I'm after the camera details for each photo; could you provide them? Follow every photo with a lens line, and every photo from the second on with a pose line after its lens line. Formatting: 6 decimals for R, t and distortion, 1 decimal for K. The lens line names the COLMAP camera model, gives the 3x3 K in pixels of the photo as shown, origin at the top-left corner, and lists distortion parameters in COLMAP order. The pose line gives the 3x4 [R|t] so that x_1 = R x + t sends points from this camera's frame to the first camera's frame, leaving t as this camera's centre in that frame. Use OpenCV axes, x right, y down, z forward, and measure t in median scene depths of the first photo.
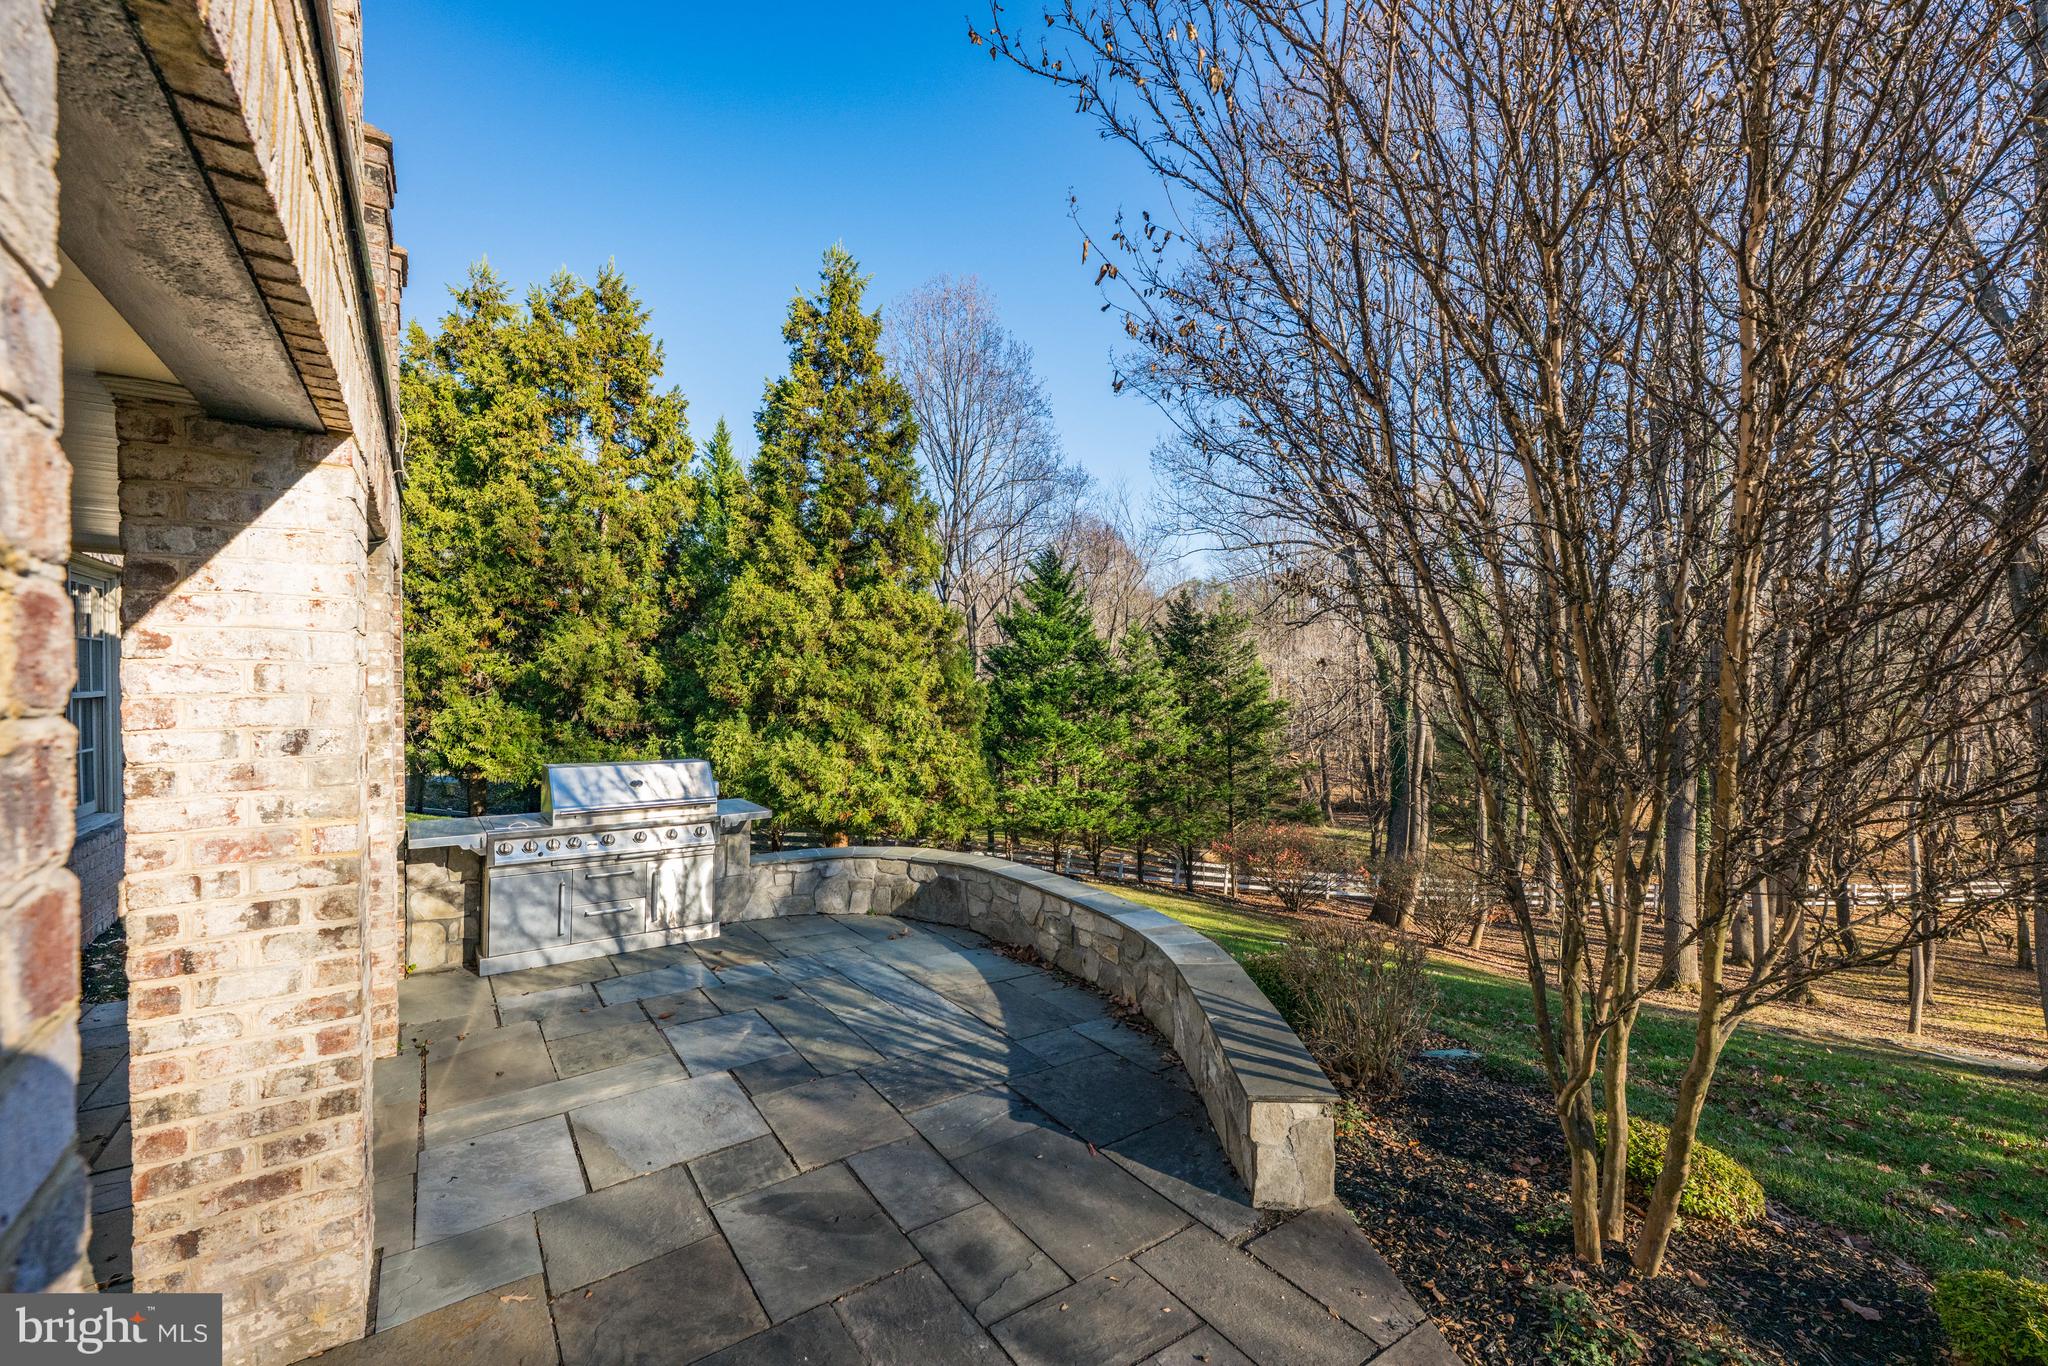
lens RADIAL K [[807.1, 0, 1022.3], [0, 807.1, 690.3], [0, 0, 1]] dist [-0.000697, -0.000001]
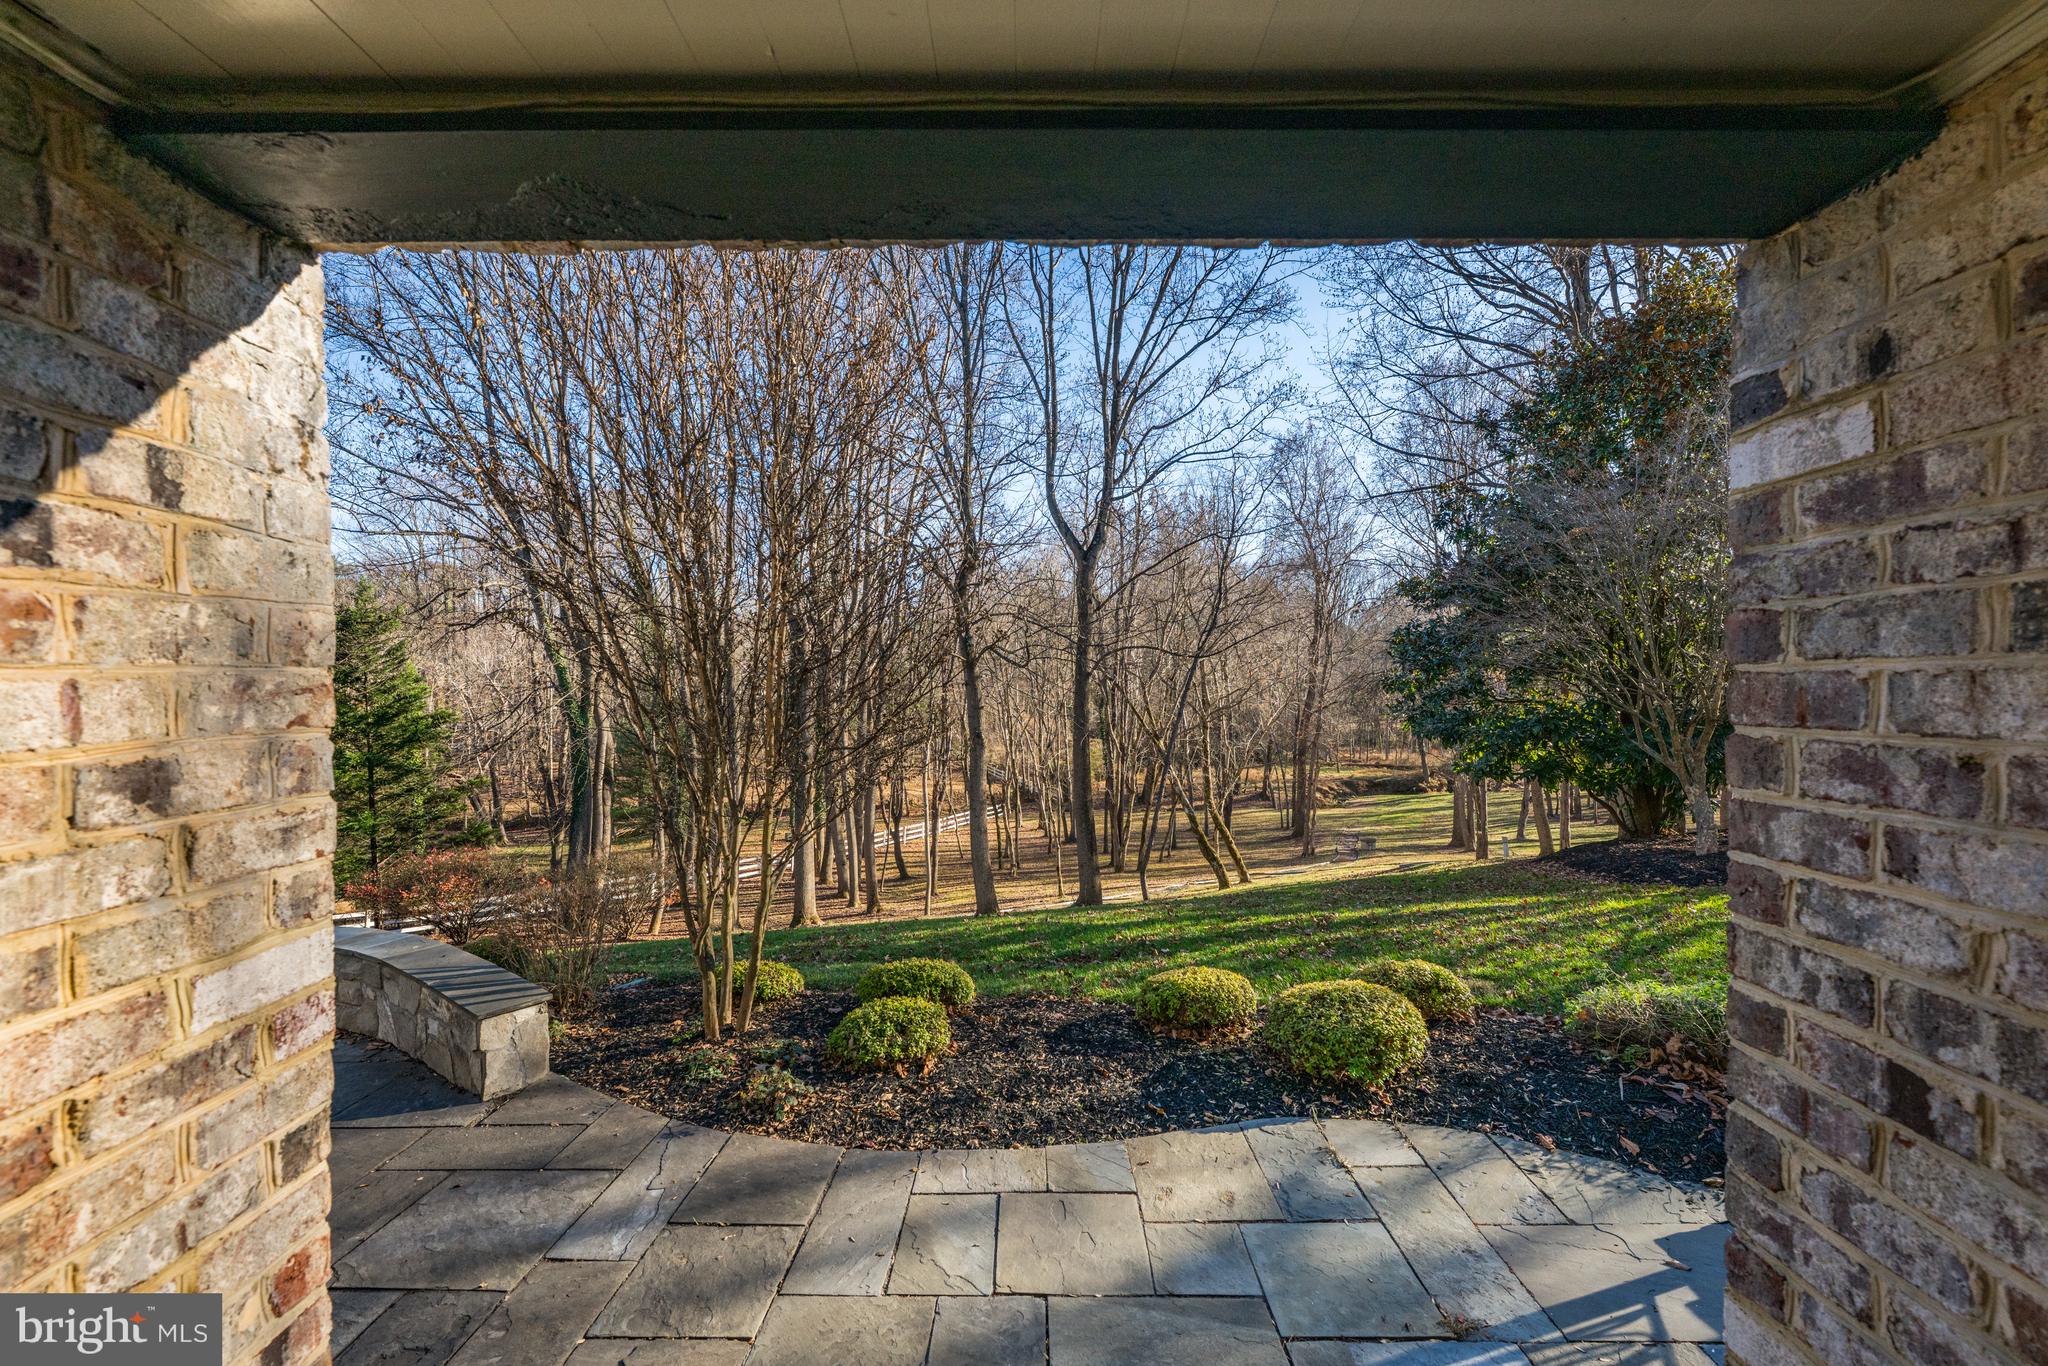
lens RADIAL K [[807.1, 0, 1022.3], [0, 807.1, 690.3], [0, 0, 1]] dist [-0.000697, -0.000001]
pose [[0.589350, -0.006718, 0.807850, -0.022164], [0.013393, 0.999909, -0.001455, -0.000733], [-0.807767, 0.011677, 0.589387, -0.042633]]
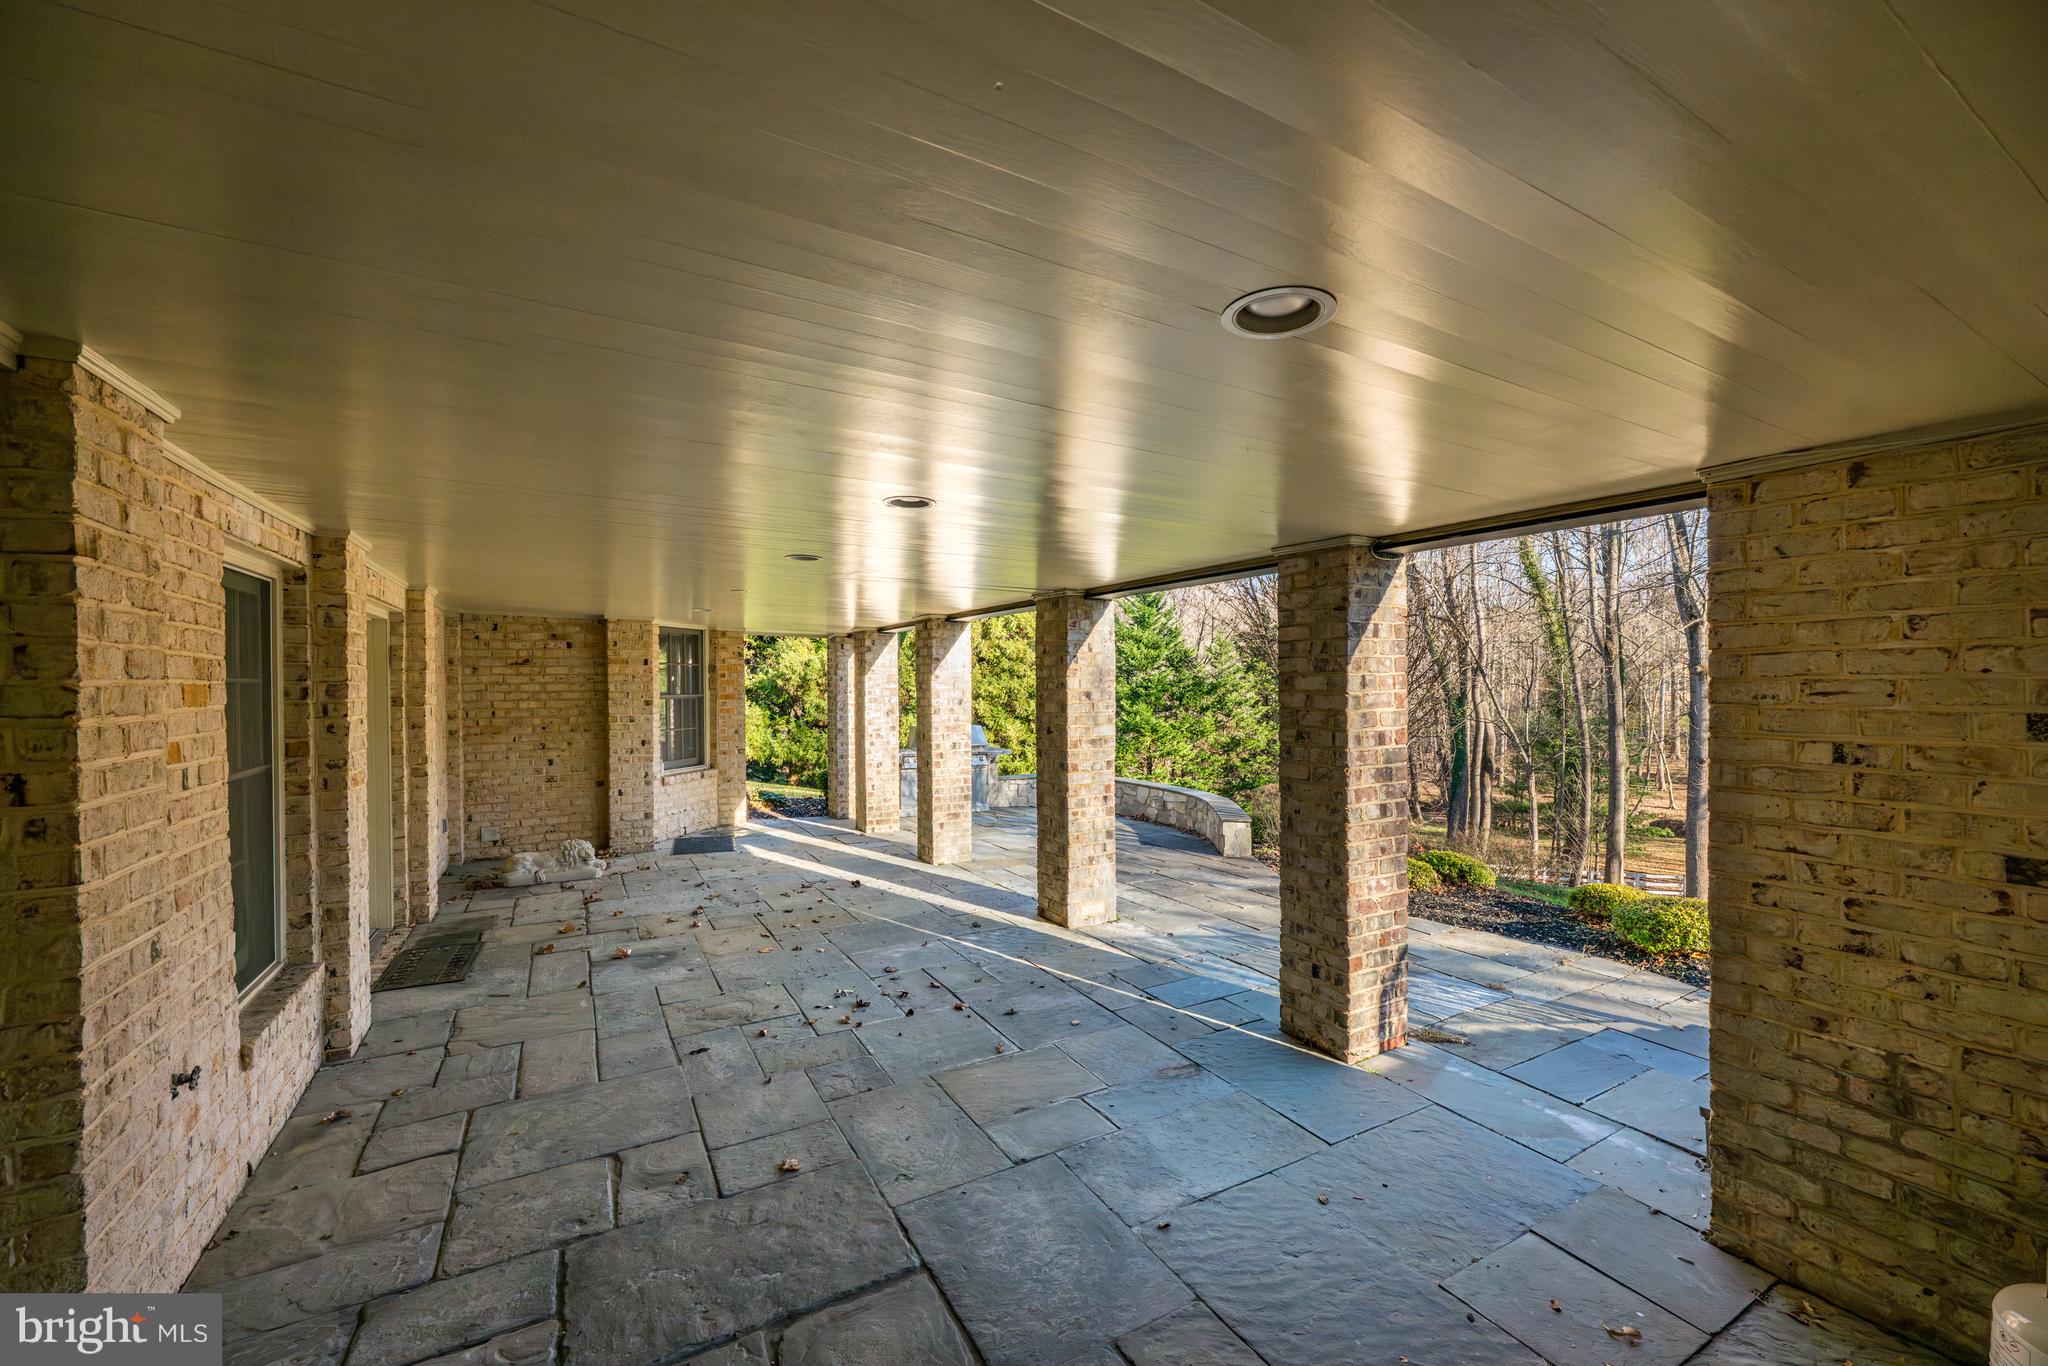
lens RADIAL K [[807.1, 0, 1022.3], [0, 807.1, 690.3], [0, 0, 1]] dist [-0.000697, -0.000001]
pose [[0.993612, -0.004828, -0.112750, -0.011191], [0.004284, 0.999978, -0.005062, 0.001958], [0.112772, 0.004547, 0.993611, -0.191315]]
